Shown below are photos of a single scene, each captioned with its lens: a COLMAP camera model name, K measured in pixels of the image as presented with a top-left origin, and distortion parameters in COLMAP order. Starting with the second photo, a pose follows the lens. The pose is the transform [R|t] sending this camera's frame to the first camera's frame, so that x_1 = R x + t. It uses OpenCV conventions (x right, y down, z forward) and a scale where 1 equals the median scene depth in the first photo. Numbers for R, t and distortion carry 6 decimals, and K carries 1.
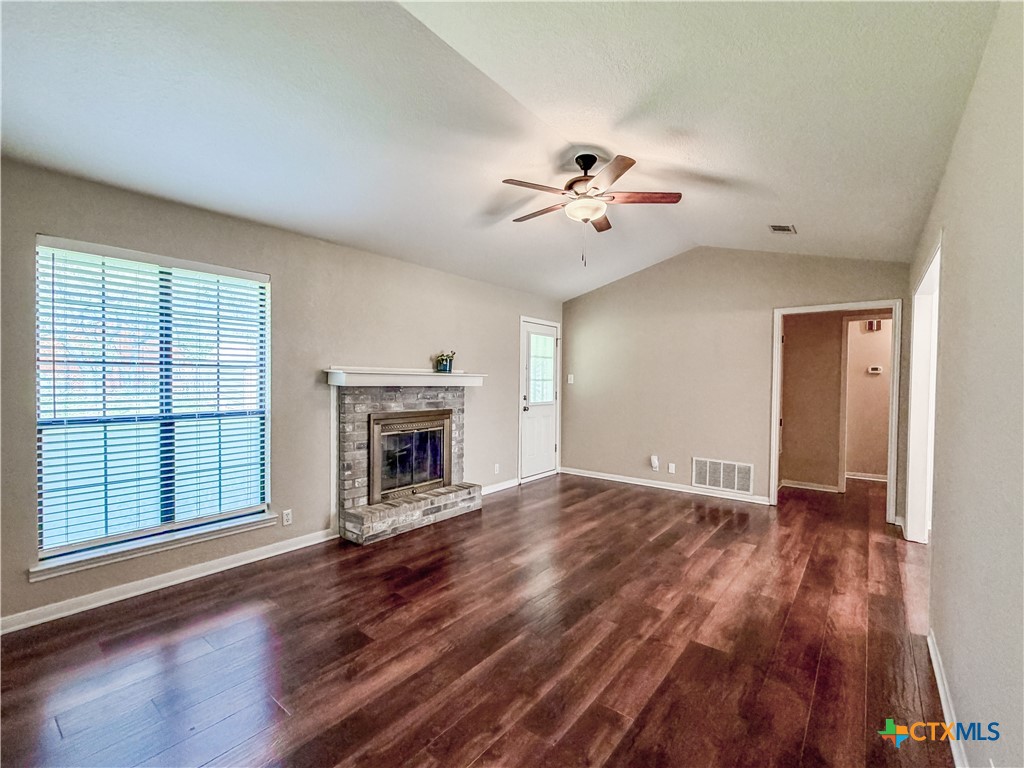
lens RADIAL K [[451.6, 0, 512.0], [0, 451.6, 384.0], [0, 0, 1]] dist [-0.001783, -0.000123]
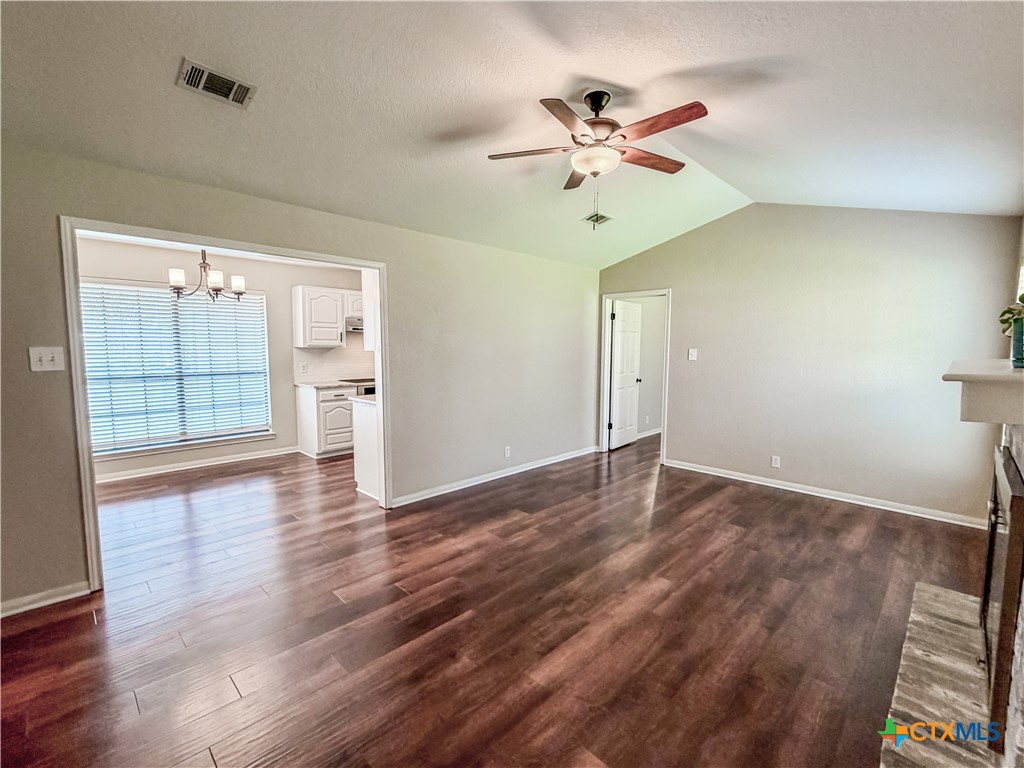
lens RADIAL K [[441.4, 0, 512.0], [0, 441.4, 384.0], [0, 0, 1]] dist [0.000221, 0.000073]
pose [[-0.993106, -0.025121, 0.114492, 0.240643], [-0.013852, 0.995072, 0.098179, -0.059965], [-0.116394, 0.095916, -0.988561, 2.108915]]
